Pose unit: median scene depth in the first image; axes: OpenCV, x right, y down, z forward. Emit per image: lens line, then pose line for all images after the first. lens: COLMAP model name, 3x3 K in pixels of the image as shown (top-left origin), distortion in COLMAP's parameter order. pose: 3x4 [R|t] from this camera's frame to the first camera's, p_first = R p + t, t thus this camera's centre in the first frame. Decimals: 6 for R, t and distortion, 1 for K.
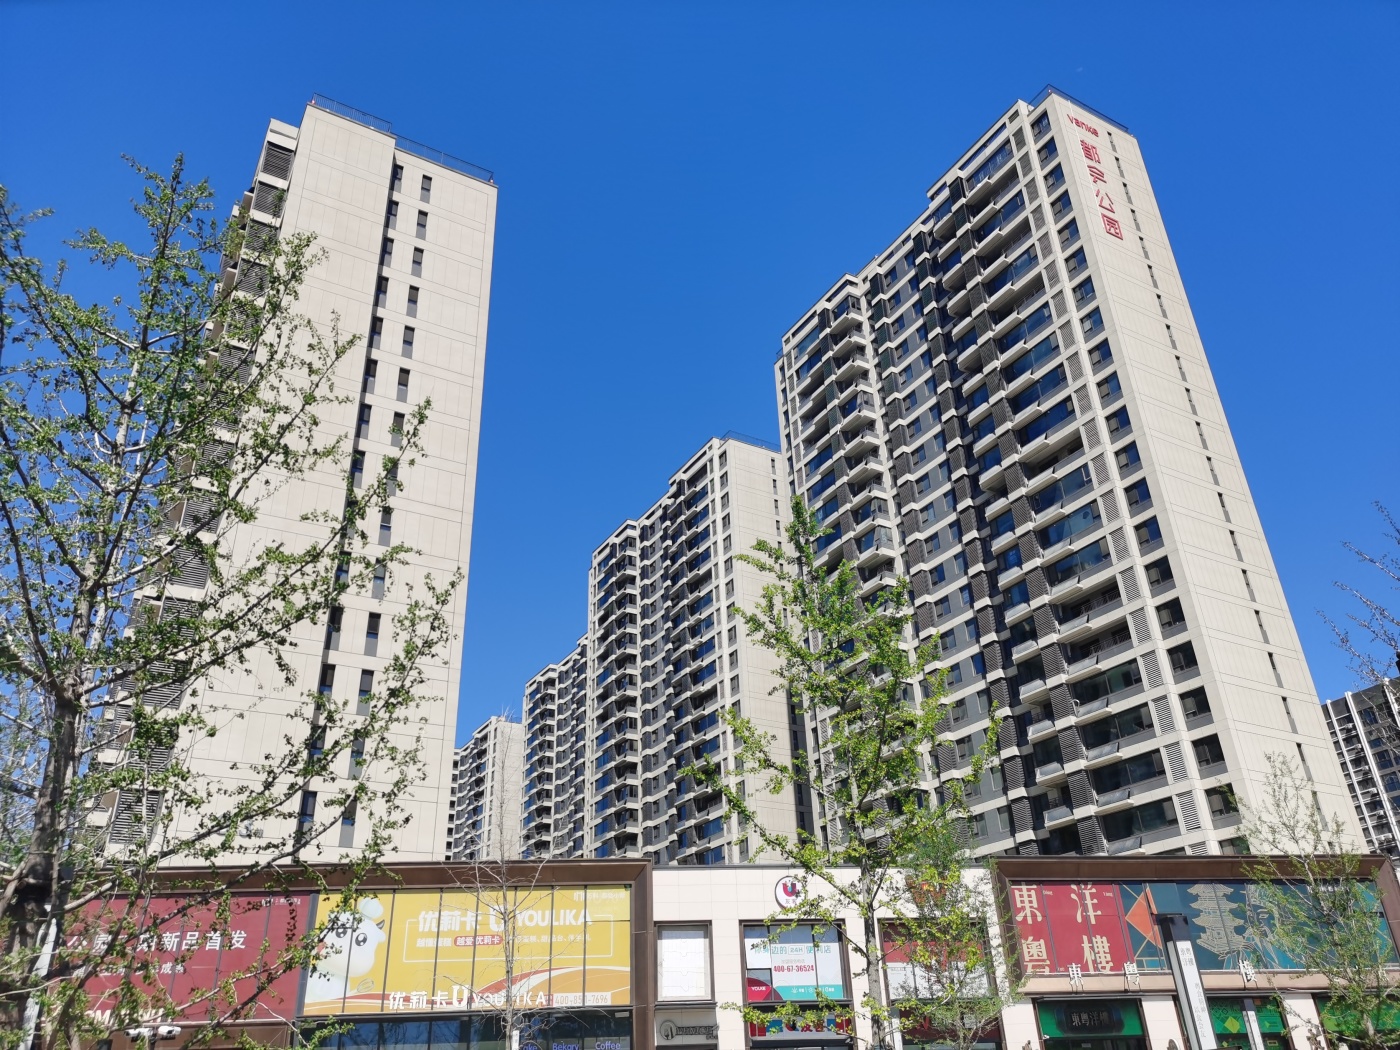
lens RADIAL K [[1054.9, 0, 700.0], [0, 1054.9, 525.0], [0, 0, 1]] dist [0.072637, -0.080873]
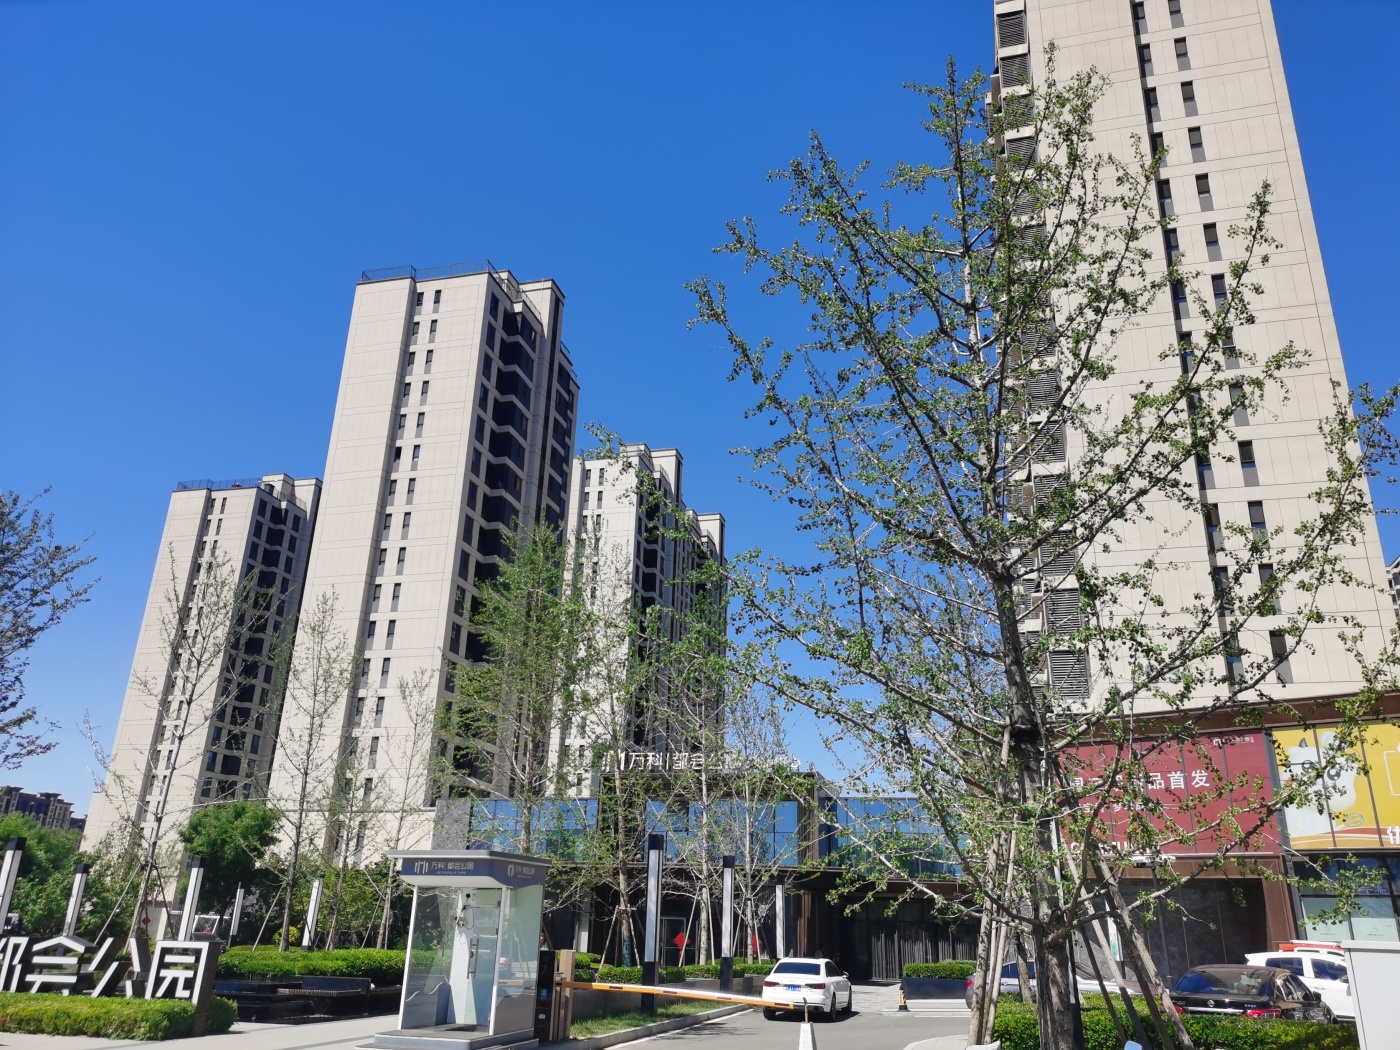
lens RADIAL K [[1054.9, 0, 700.0], [0, 1054.9, 525.0], [0, 0, 1]] dist [0.072637, -0.080873]
pose [[0.692566, -0.199837, -0.693121, -0.023177], [0.290839, 0.956658, 0.014788, 0.004835], [0.660125, -0.211829, 0.720669, -0.005123]]
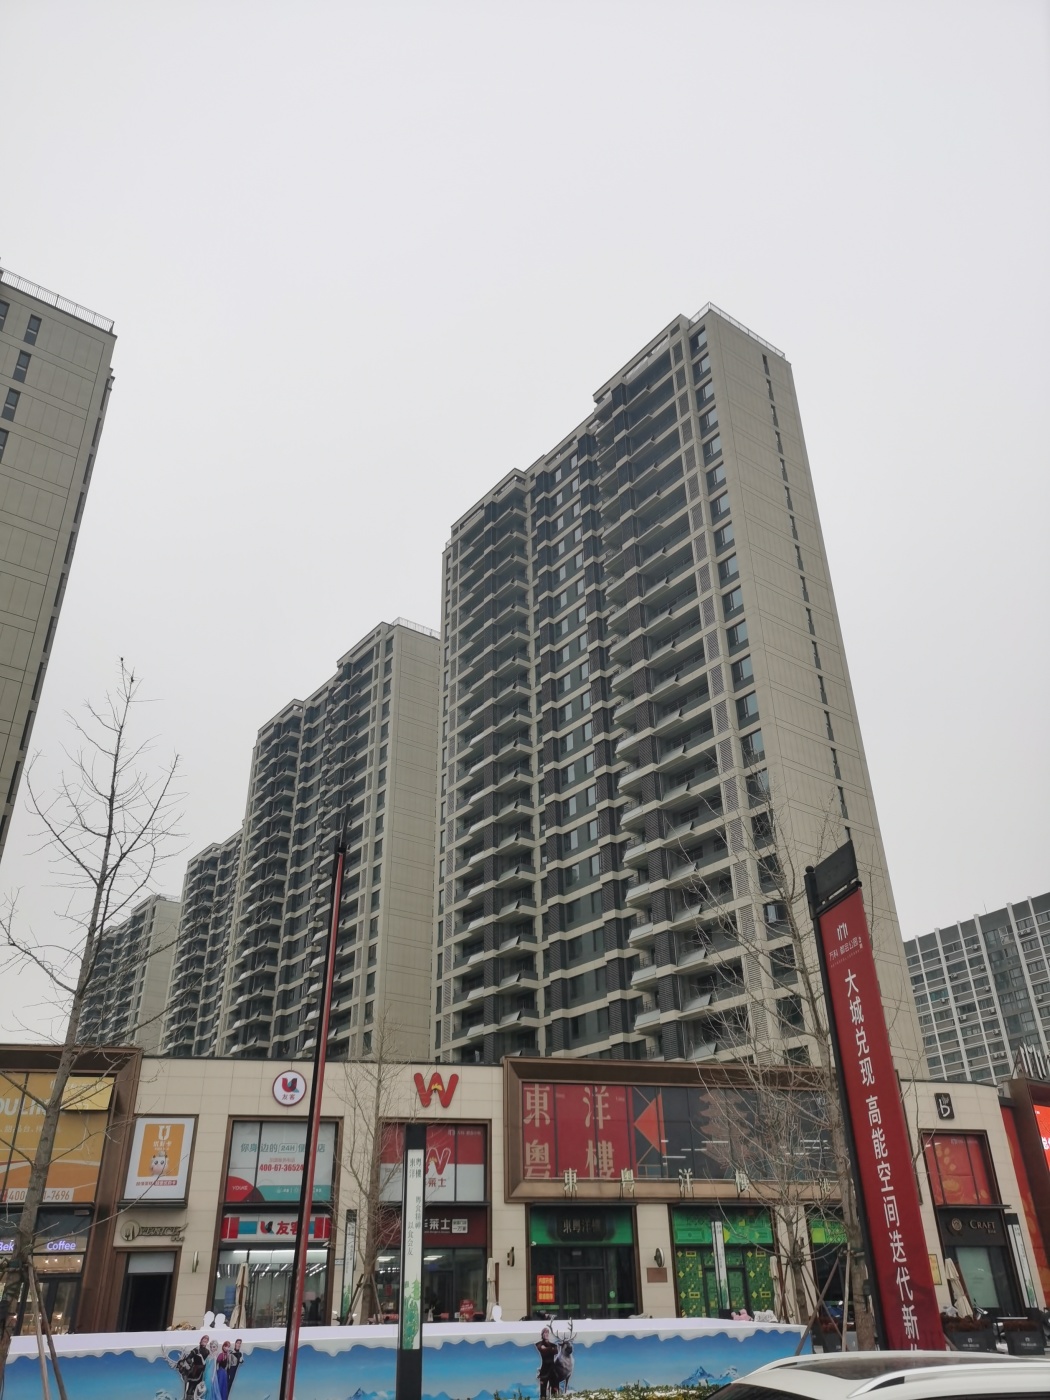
lens RADIAL K [[1054.9, 0, 525.0], [0, 1054.9, 700.0], [0, 0, 1]] dist [0.072637, -0.080873]
pose [[0.992545, 0.073119, 0.097510, 0.150742], [-0.071416, 0.997229, -0.020843, 0.001722], [-0.098763, 0.013724, 0.995016, 0.015728]]
